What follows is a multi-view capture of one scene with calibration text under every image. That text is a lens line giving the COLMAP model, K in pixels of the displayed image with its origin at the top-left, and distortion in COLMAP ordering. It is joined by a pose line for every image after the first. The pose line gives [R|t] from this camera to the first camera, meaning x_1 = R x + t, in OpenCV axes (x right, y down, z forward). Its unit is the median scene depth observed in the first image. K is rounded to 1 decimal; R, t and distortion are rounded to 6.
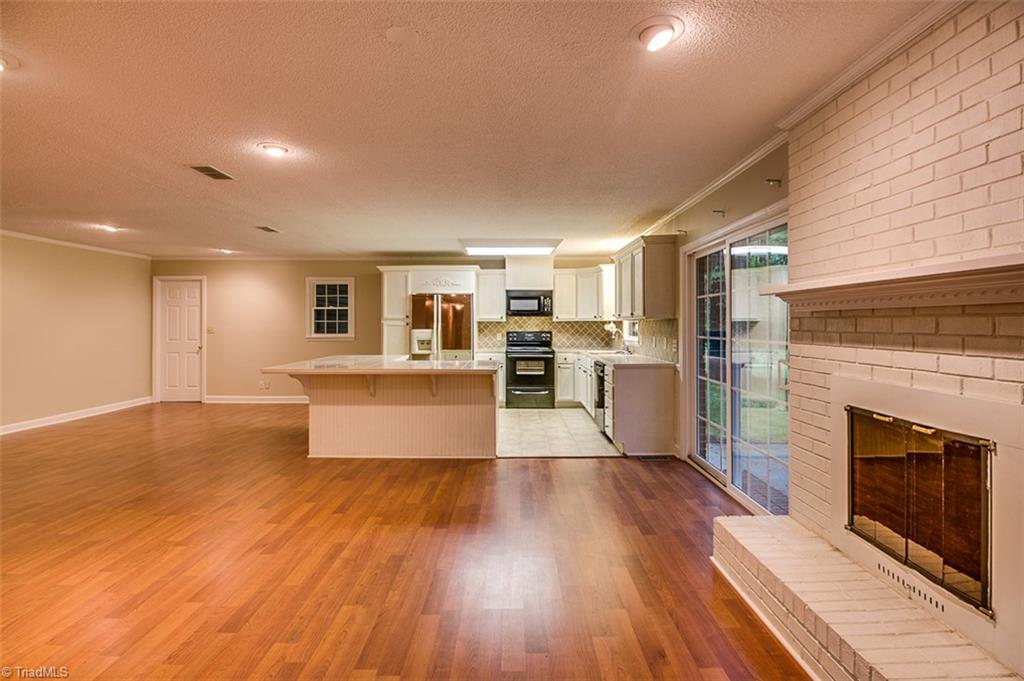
lens RADIAL K [[476.6, 0, 506.9], [0, 476.6, 322.6], [0, 0, 1]] dist [0.006354, -0.009162]
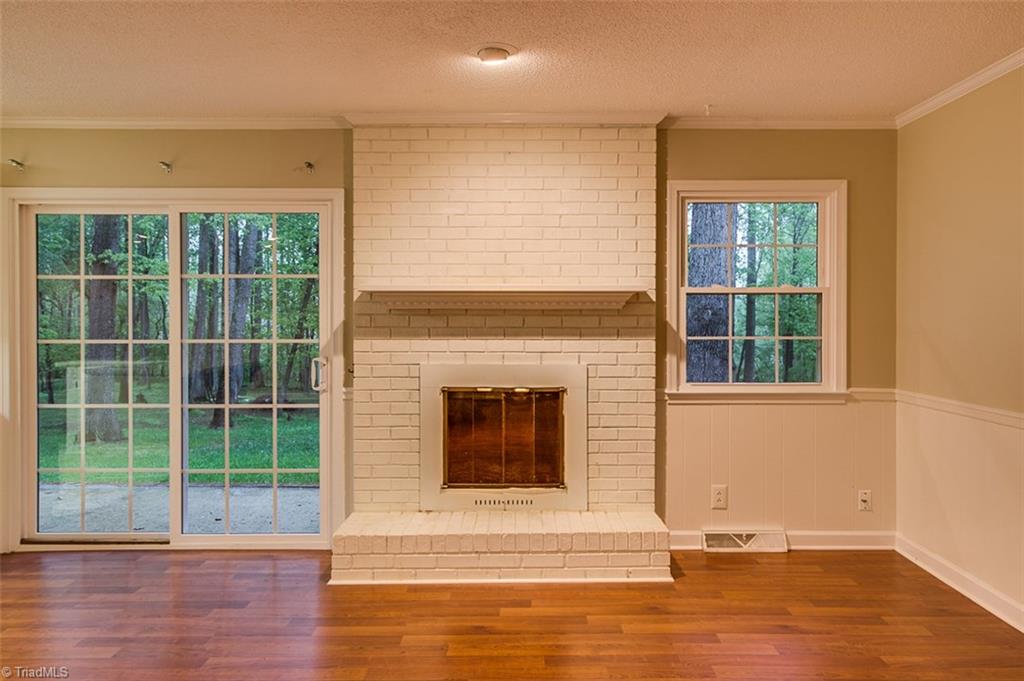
lens RADIAL K [[743.3, 0, 531.9], [0, 743.3, 326.2], [0, 0, 1]] dist [0.015611, 0.002187]
pose [[-0.018599, -0.004700, 0.999816, -0.355171], [-0.003267, 0.999984, 0.004640, 0.002535], [-0.999822, -0.003180, -0.018614, 0.241271]]
